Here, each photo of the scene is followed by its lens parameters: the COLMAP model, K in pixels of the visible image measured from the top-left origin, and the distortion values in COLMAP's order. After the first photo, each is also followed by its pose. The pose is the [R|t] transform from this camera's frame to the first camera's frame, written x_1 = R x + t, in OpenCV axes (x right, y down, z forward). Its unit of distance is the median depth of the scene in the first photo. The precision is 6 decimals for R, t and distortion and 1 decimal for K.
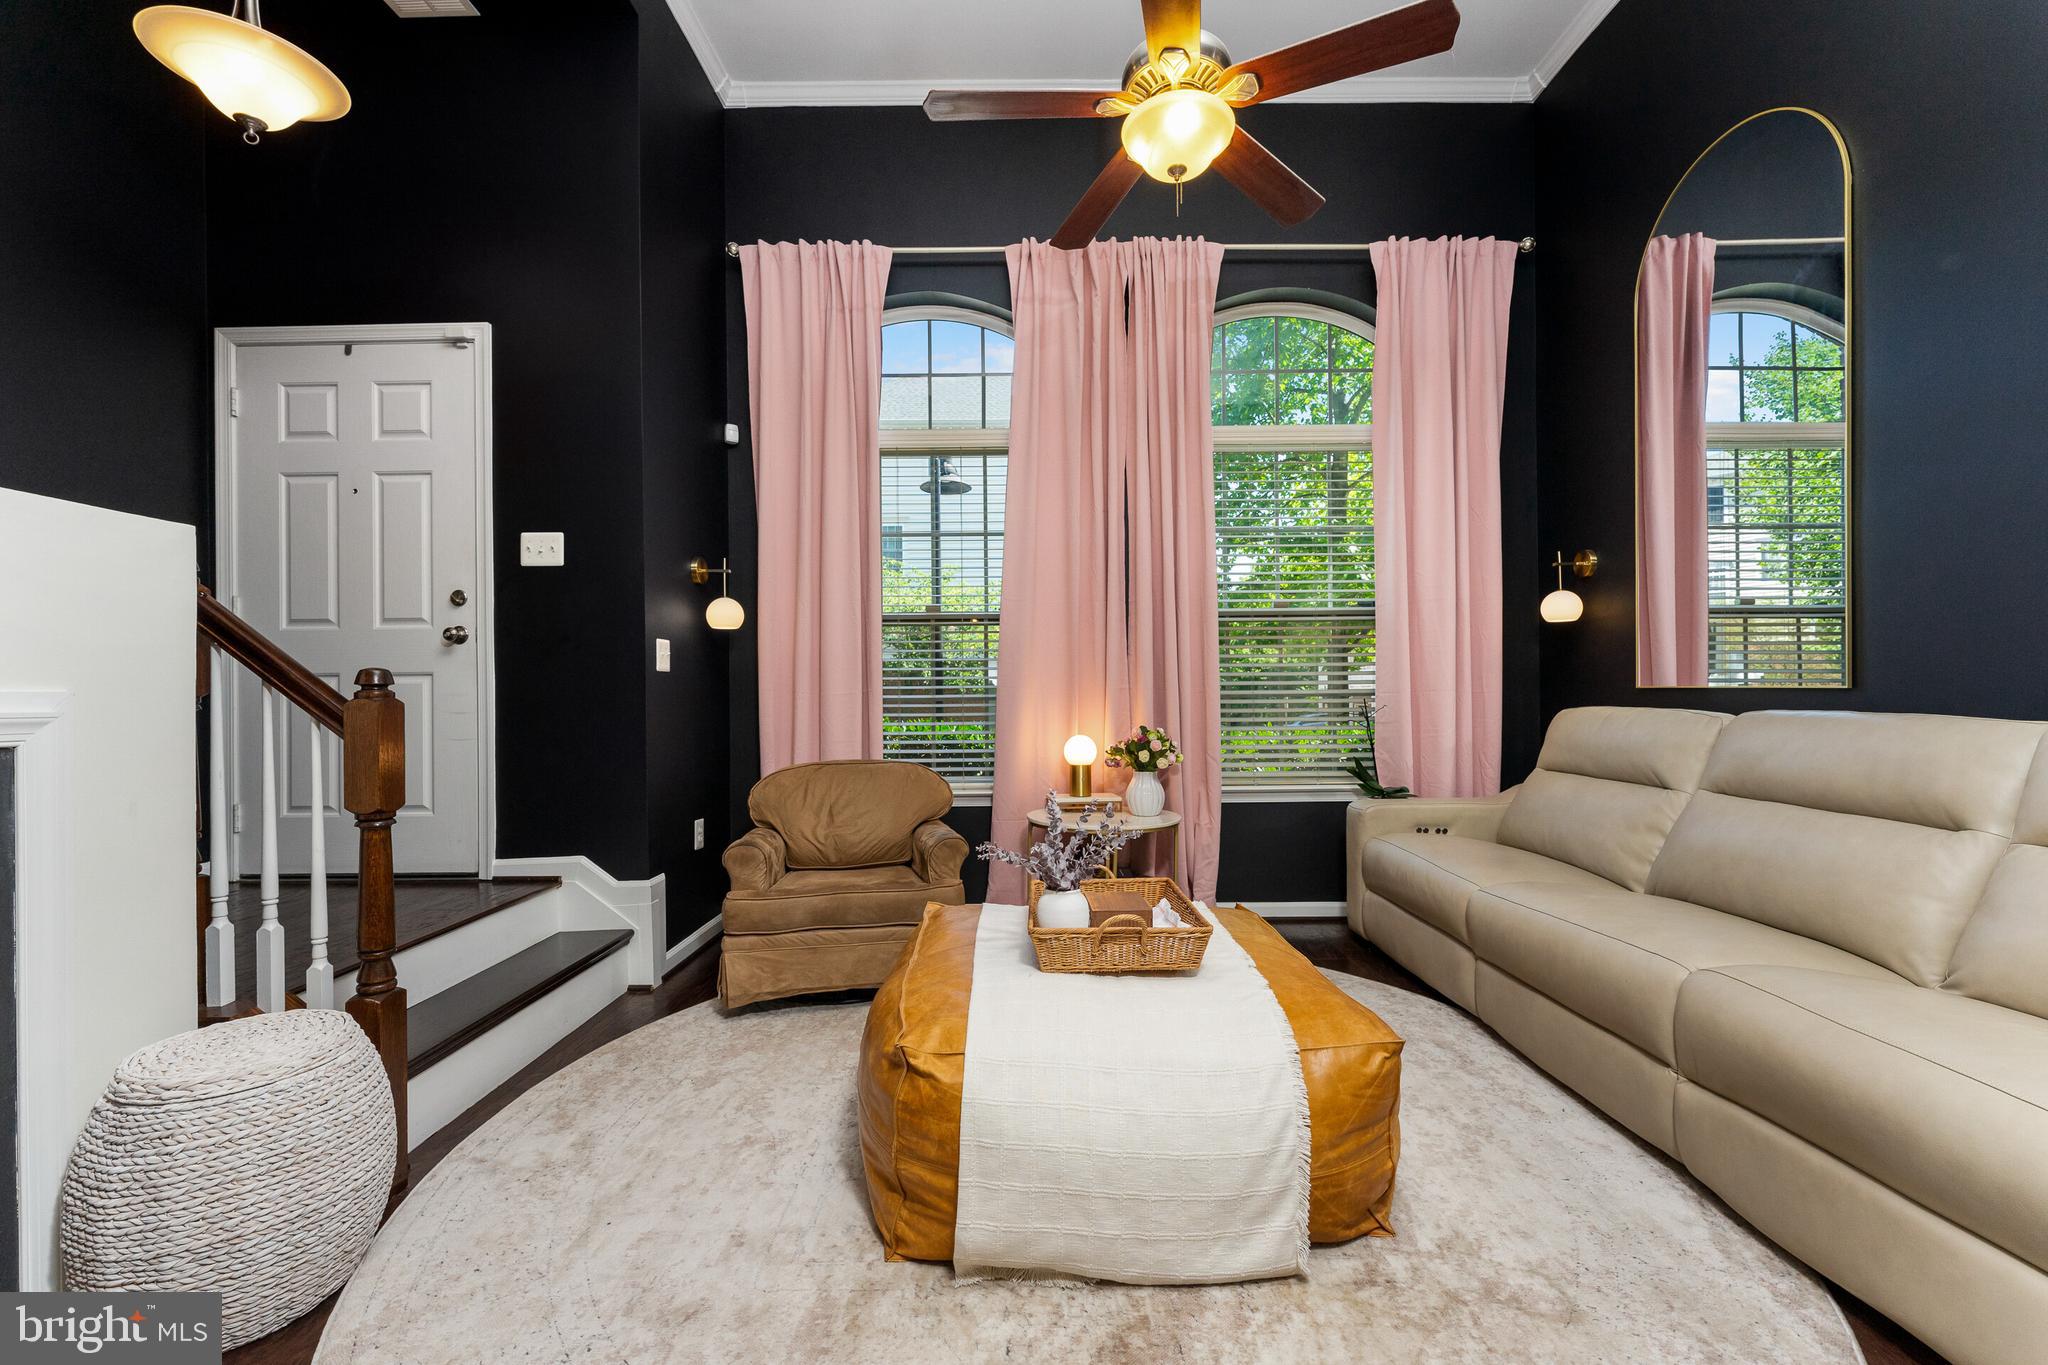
lens RADIAL K [[833.9, 0, 1031.7], [0, 833.9, 692.4], [0, 0, 1]] dist [0.001215, 0.000406]
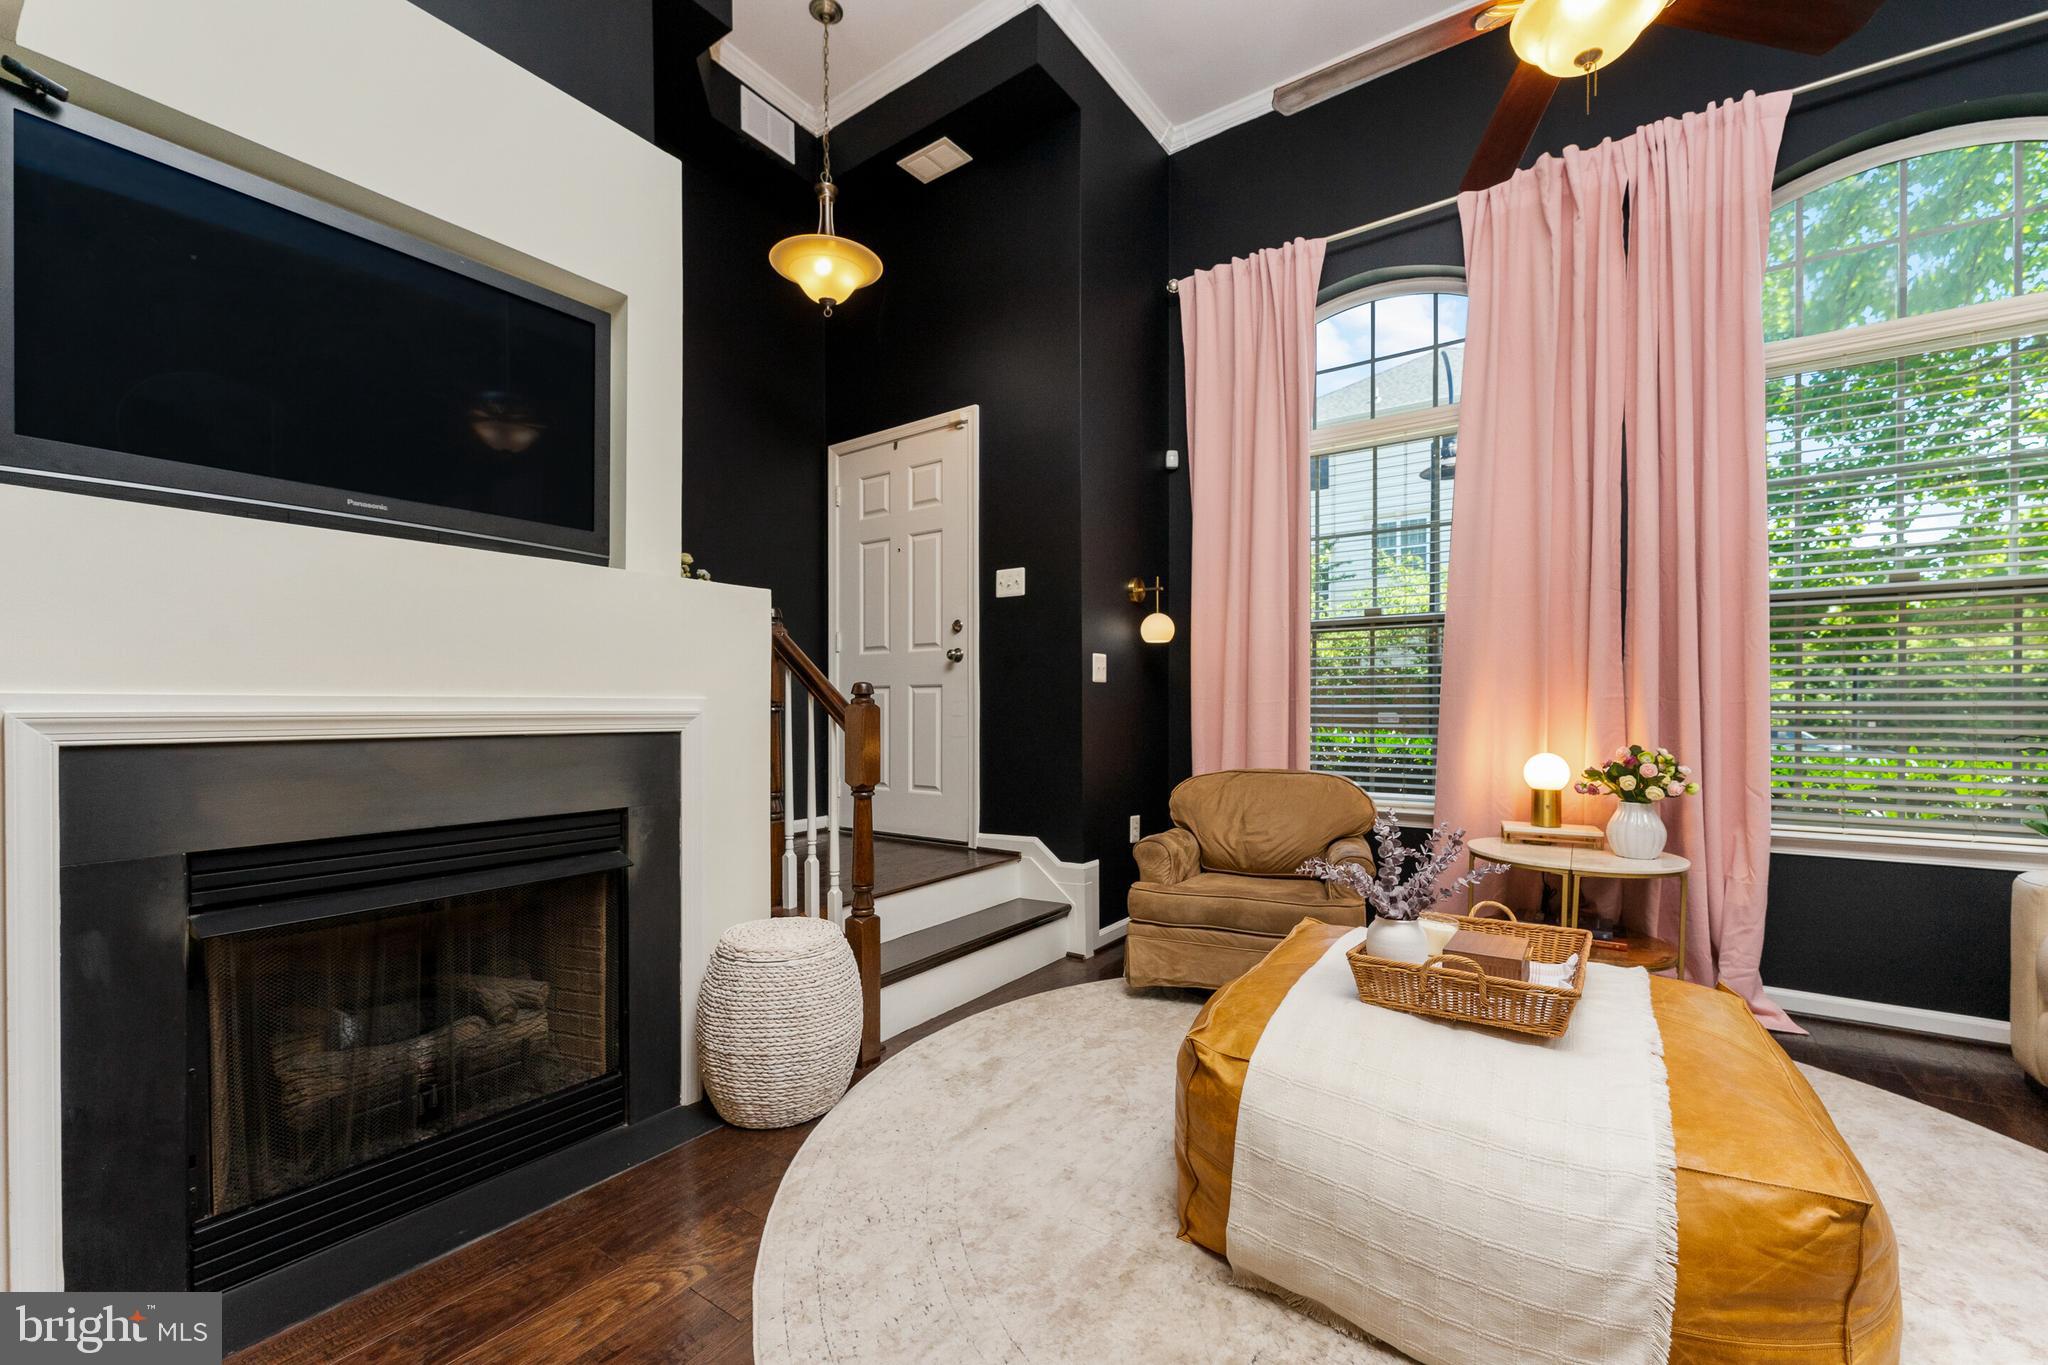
lens RADIAL K [[833.9, 0, 1024.9], [0, 833.9, 711.7], [0, 0, 1]] dist [0.001215, 0.000406]
pose [[0.818783, 0.011726, -0.573983, 0.133328], [-0.003977, 0.999883, 0.014755, -0.001050], [0.574089, -0.009798, 0.818734, 0.012554]]
